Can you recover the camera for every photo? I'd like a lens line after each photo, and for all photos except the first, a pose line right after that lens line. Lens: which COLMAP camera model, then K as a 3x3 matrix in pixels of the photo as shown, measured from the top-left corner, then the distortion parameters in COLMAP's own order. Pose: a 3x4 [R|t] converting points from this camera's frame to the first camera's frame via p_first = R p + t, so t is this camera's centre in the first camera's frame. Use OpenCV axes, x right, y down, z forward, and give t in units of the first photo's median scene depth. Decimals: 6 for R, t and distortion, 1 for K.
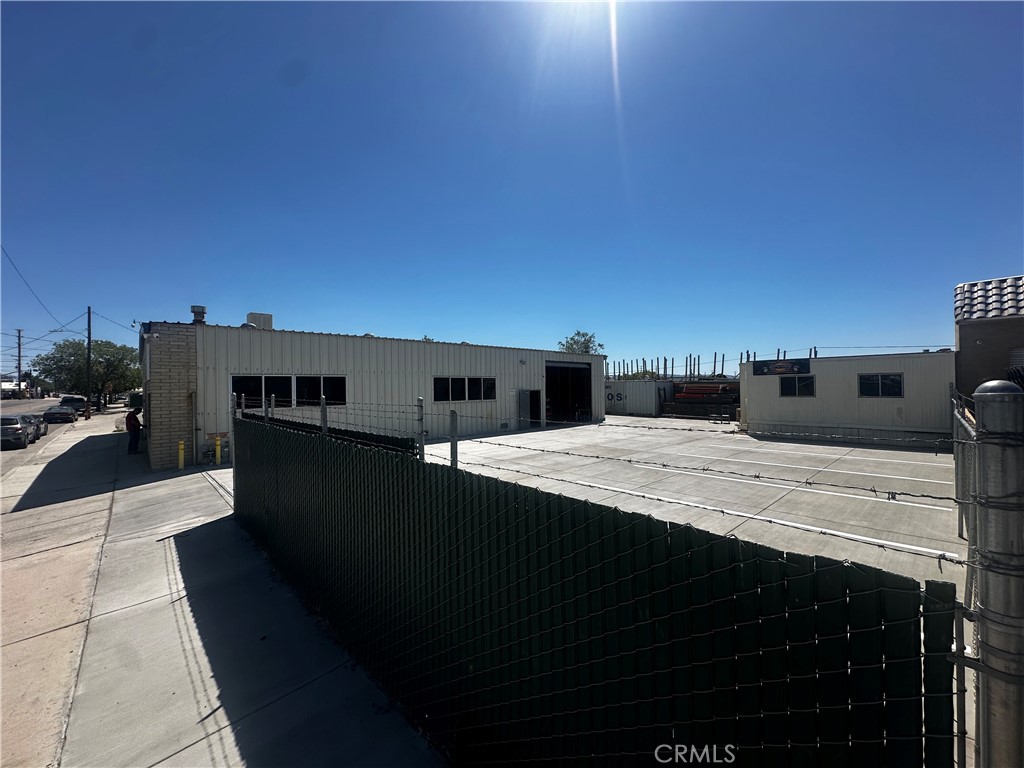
lens RADIAL K [[406.1, 0, 514.2], [0, 406.1, 384.6], [0, 0, 1]] dist [-0.005798, 0.001331]
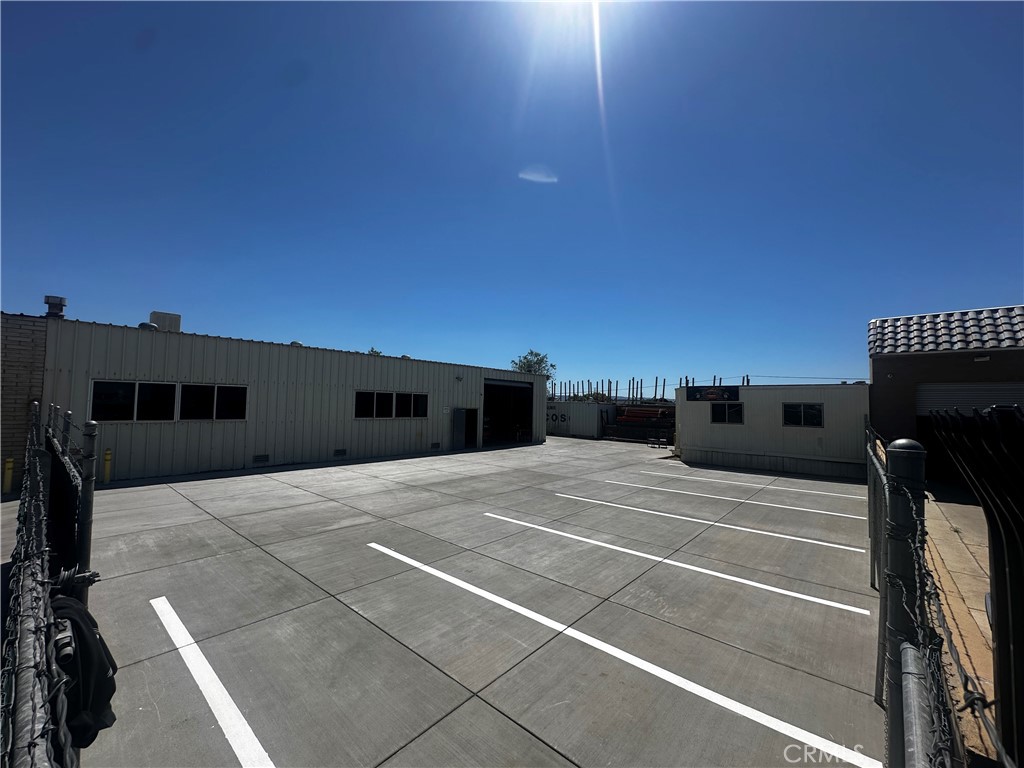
lens RADIAL K [[406.1, 0, 513.1], [0, 406.1, 386.0], [0, 0, 1]] dist [-0.005798, 0.001331]
pose [[0.993817, 0.036698, 0.104795, 0.063897], [-0.032419, 0.998581, -0.042251, -0.003169], [-0.106197, 0.038592, 0.993596, 0.055730]]
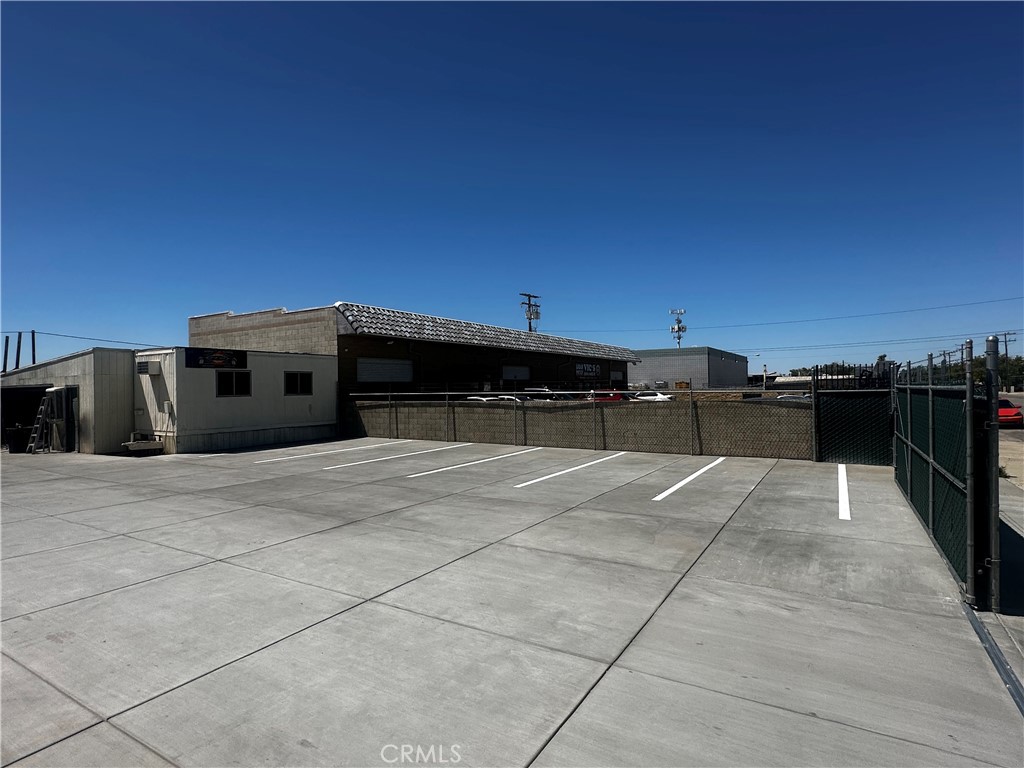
lens RADIAL K [[540.8, 0, 511.4], [0, 540.8, 385.6], [0, 0, 1]] dist [-0.003383, 0.000034]
pose [[-0.255640, 0.019220, 0.966581, -0.498917], [0.011465, 0.999792, -0.016848, 0.033565], [-0.966704, 0.006775, -0.255807, 0.733512]]
